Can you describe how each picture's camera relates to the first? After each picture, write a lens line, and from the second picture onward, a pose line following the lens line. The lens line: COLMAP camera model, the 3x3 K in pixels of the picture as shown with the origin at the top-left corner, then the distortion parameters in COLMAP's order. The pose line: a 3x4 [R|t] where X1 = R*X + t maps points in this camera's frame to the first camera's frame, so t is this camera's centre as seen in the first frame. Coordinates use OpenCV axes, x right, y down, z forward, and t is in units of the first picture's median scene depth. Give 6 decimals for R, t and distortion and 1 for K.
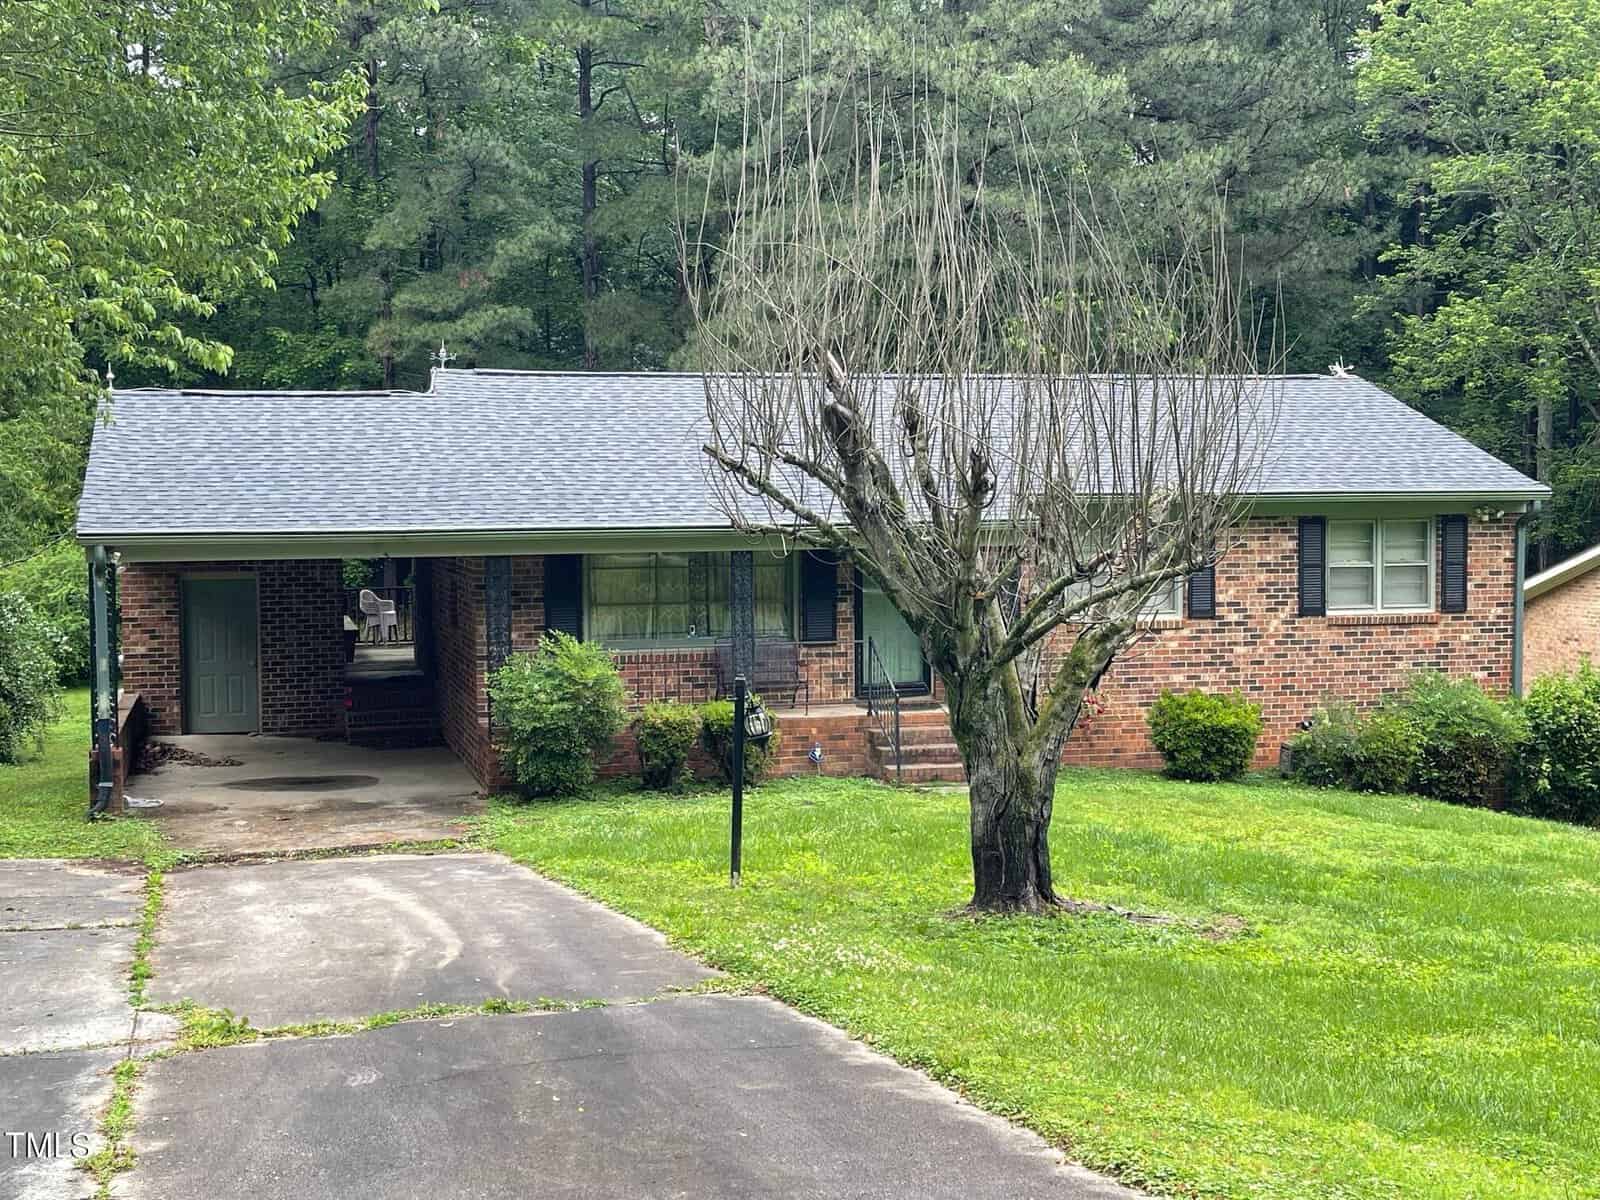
lens RADIAL K [[1459.4, 0, 793.1], [0, 1459.4, 591.6], [0, 0, 1]] dist [0.004021, 0.000000]
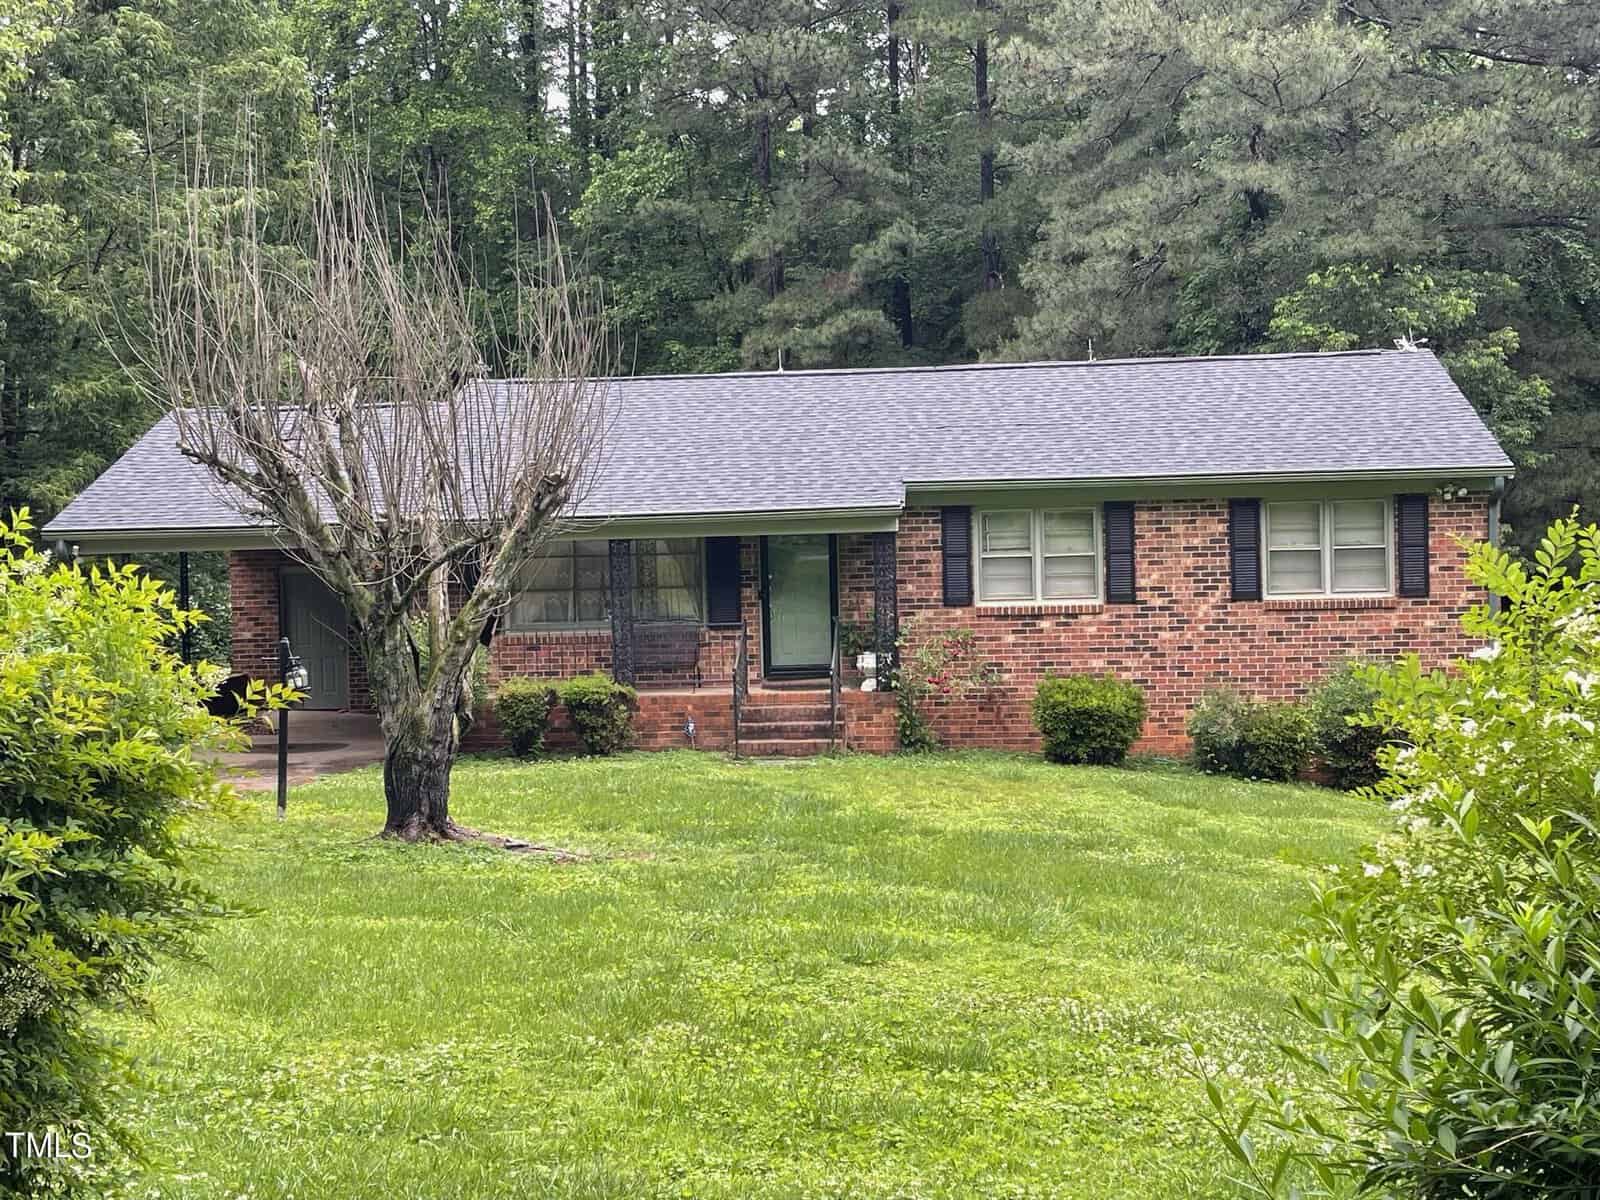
lens RADIAL K [[1459.4, 0, 794.9], [0, 1459.4, 609.4], [0, 0, 1]] dist [0.004021, 0.000000]
pose [[0.973538, -0.001253, -0.228522, 0.286223], [0.004167, 0.999916, 0.012269, 0.009341], [0.228487, -0.012897, 0.973461, -0.017683]]
